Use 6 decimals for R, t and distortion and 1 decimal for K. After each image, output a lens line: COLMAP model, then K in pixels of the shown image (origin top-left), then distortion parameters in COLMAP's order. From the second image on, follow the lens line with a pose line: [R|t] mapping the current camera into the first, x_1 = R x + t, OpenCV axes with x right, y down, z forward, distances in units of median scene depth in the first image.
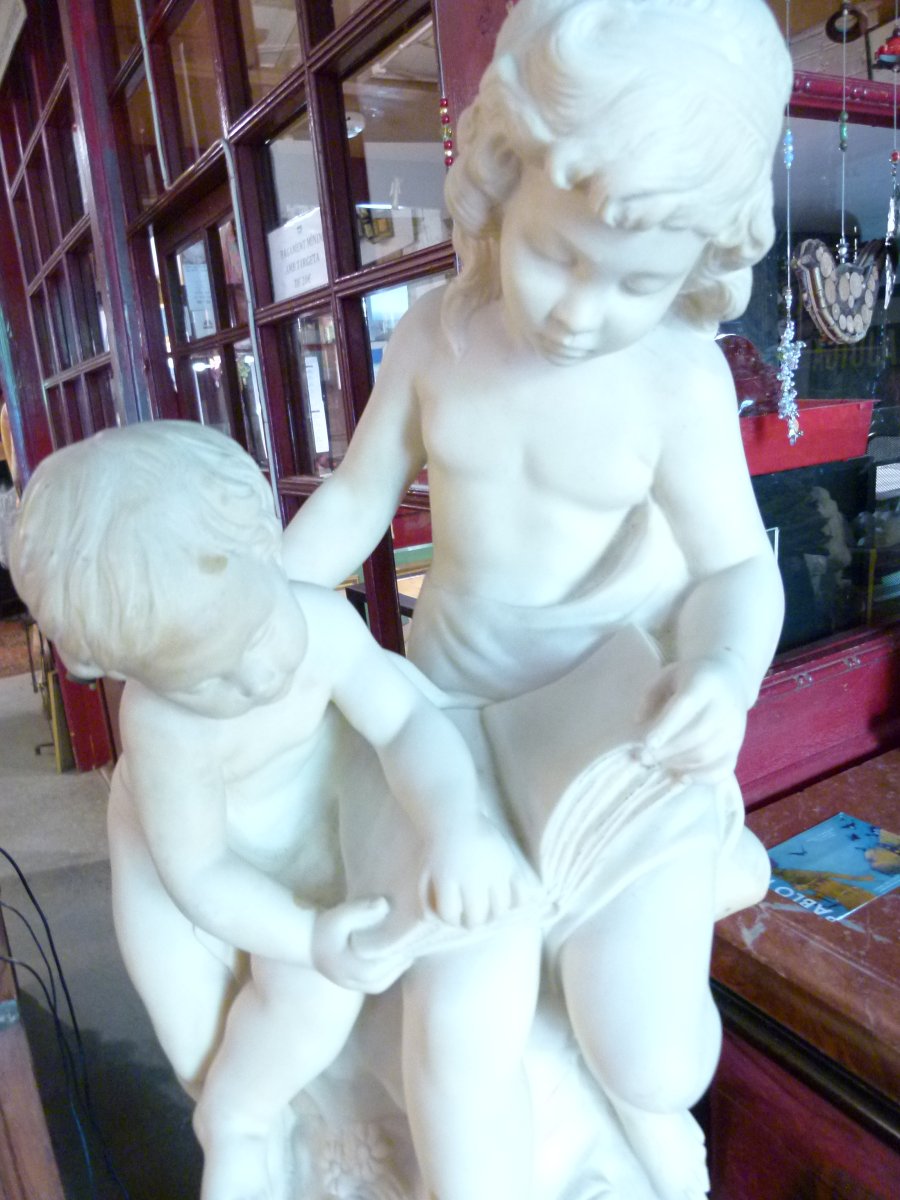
lens RADIAL K [[887.5, 0, 450.0], [0, 887.5, 600.0], [0, 0, 1]] dist [-0.072077, 0.058415]
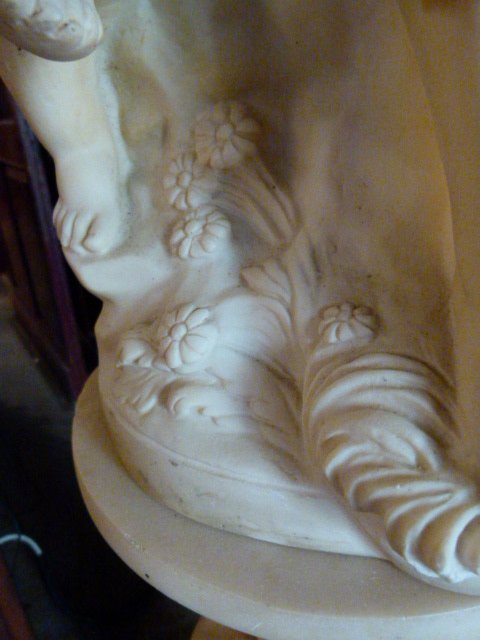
lens RADIAL K [[473.4, 0, 240.0], [0, 473.4, 320.0], [0, 0, 1]] dist [-0.072077, 0.058415]
pose [[0.996516, 0.009336, 0.082883, -0.119372], [-0.027177, 0.975831, 0.216829, 0.708219], [-0.078856, -0.218326, 0.972685, 0.564649]]
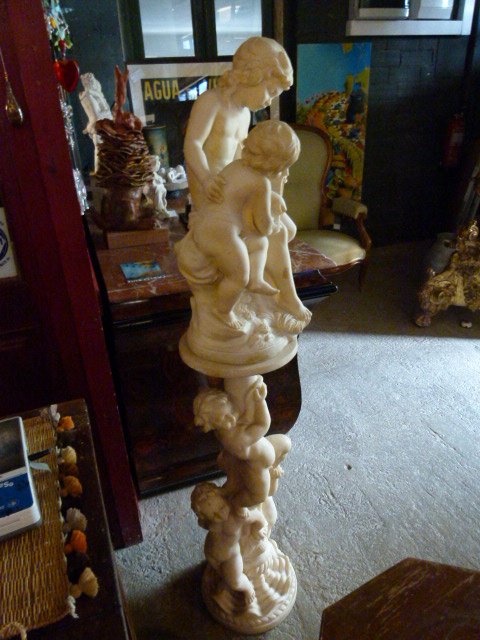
lens RADIAL K [[473.4, 0, 240.0], [0, 473.4, 320.0], [0, 0, 1]] dist [-0.072077, 0.058415]
pose [[0.197816, -0.369183, 0.908060, -2.324586], [0.238627, 0.916634, 0.320685, -0.032507], [-0.950750, 0.153251, 0.269422, 0.413268]]
